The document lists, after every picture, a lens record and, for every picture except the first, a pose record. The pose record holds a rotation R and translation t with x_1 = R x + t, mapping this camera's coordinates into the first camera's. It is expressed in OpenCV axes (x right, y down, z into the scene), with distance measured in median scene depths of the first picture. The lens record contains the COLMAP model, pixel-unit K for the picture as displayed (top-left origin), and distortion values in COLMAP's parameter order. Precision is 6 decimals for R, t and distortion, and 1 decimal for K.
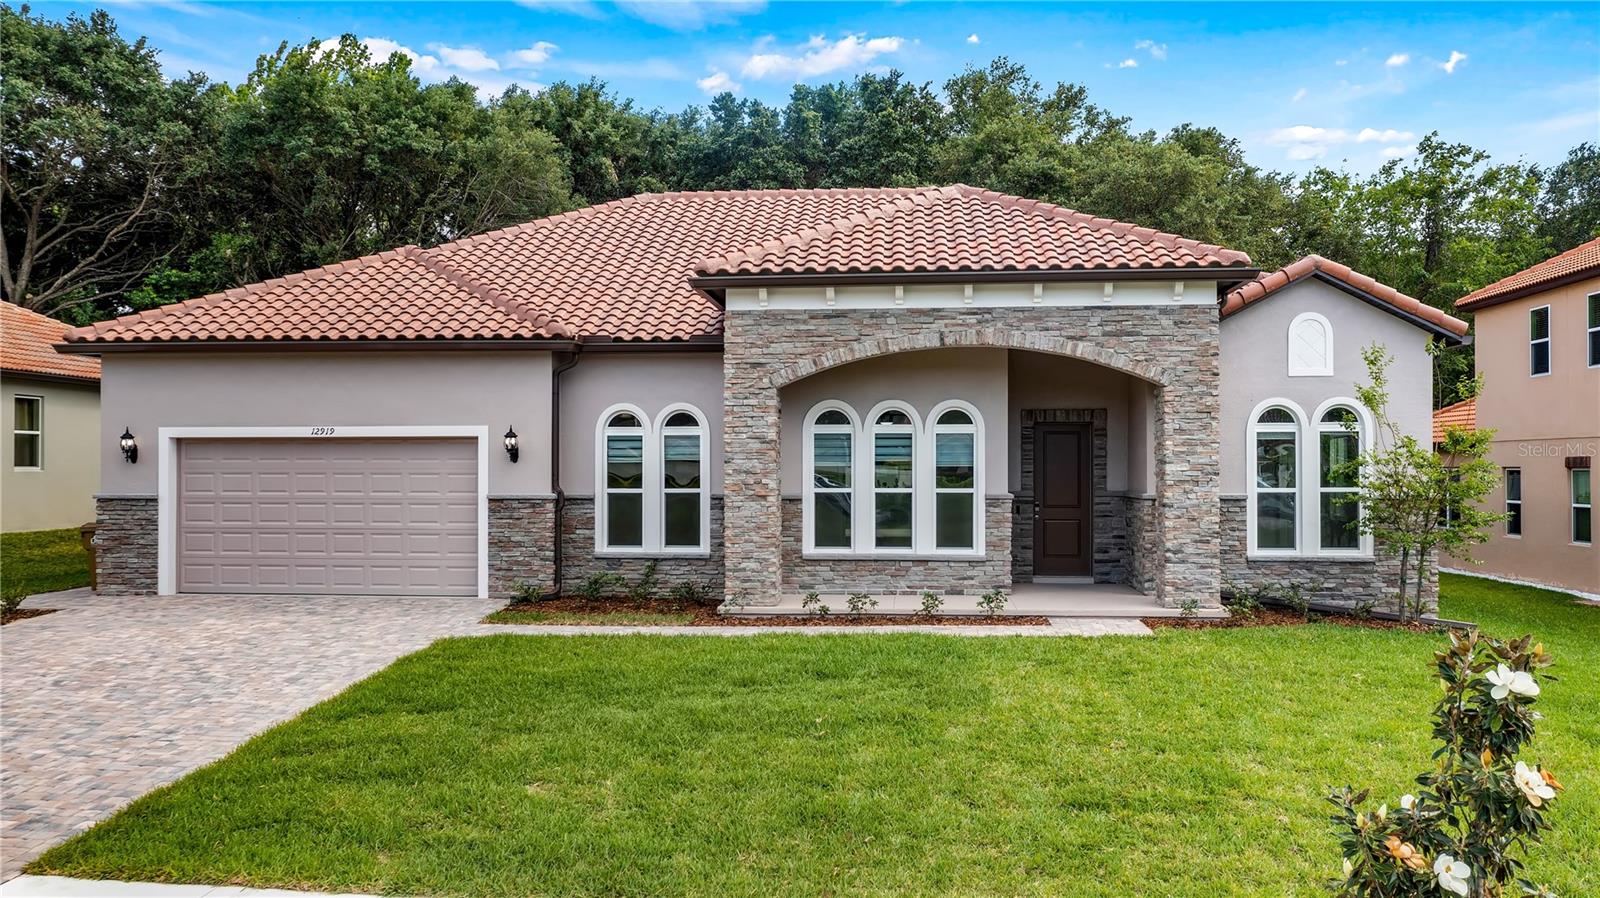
lens RADIAL K [[1272.9, 0, 794.6], [0, 1272.9, 448.7], [0, 0, 1]] dist [-0.015081, -0.009185]
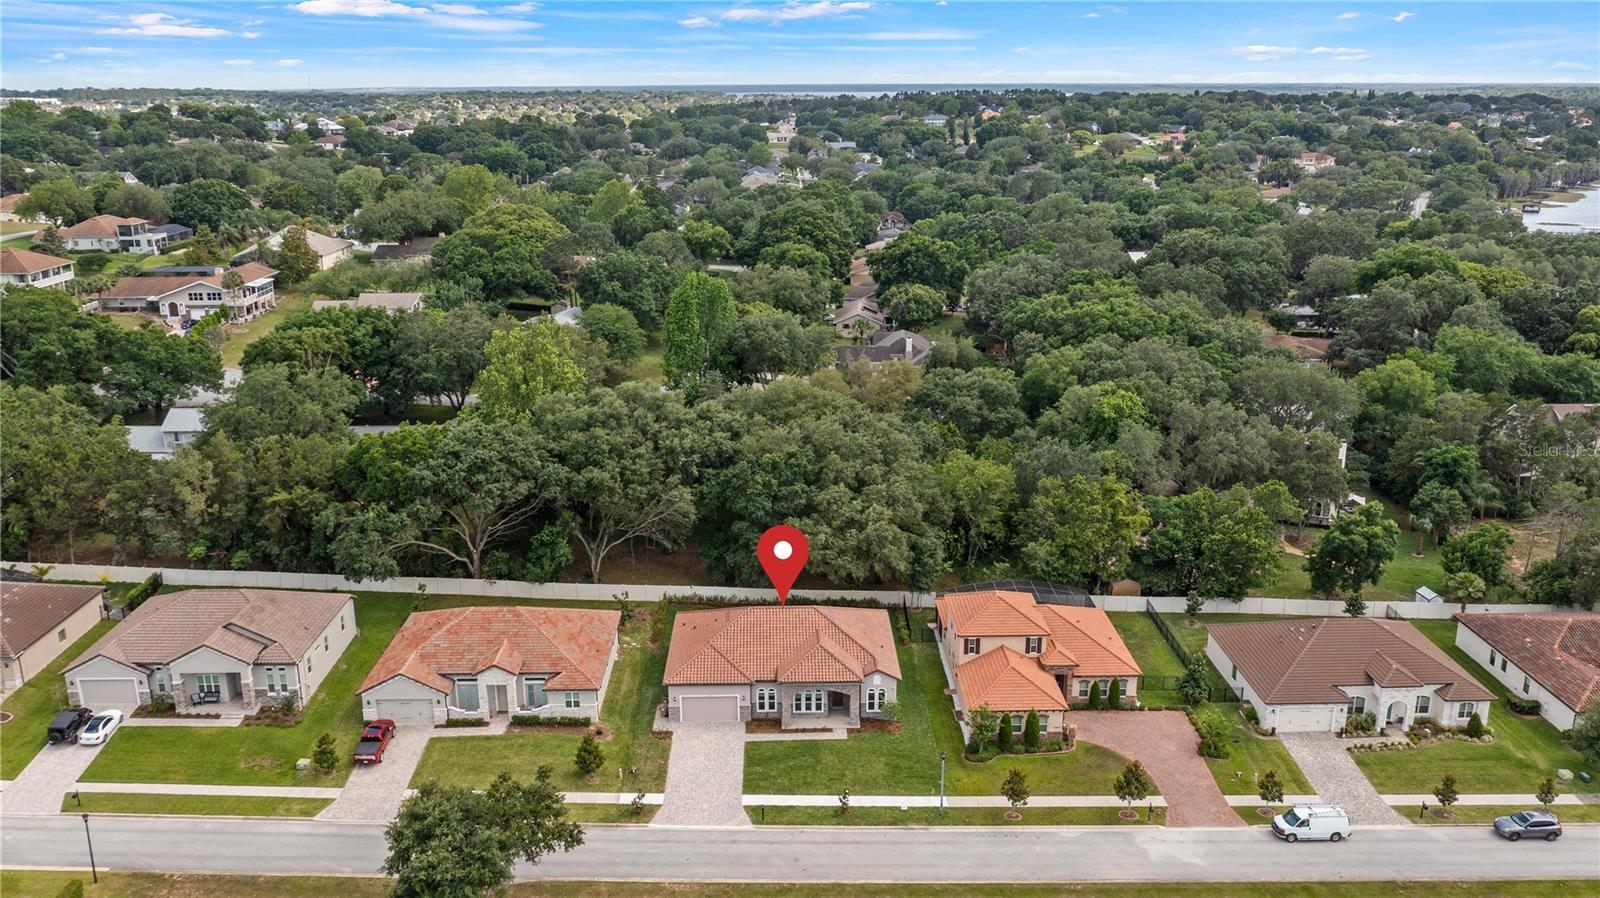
lens RADIAL K [[1272.9, 0, 797.1], [0, 1272.9, 452.8], [0, 0, 1]] dist [-0.015081, -0.009185]
pose [[0.993313, -0.027720, 0.112074, -0.608407], [-0.005742, 0.957685, 0.287761, -2.790653], [-0.115309, -0.286480, 0.951122, -4.309414]]
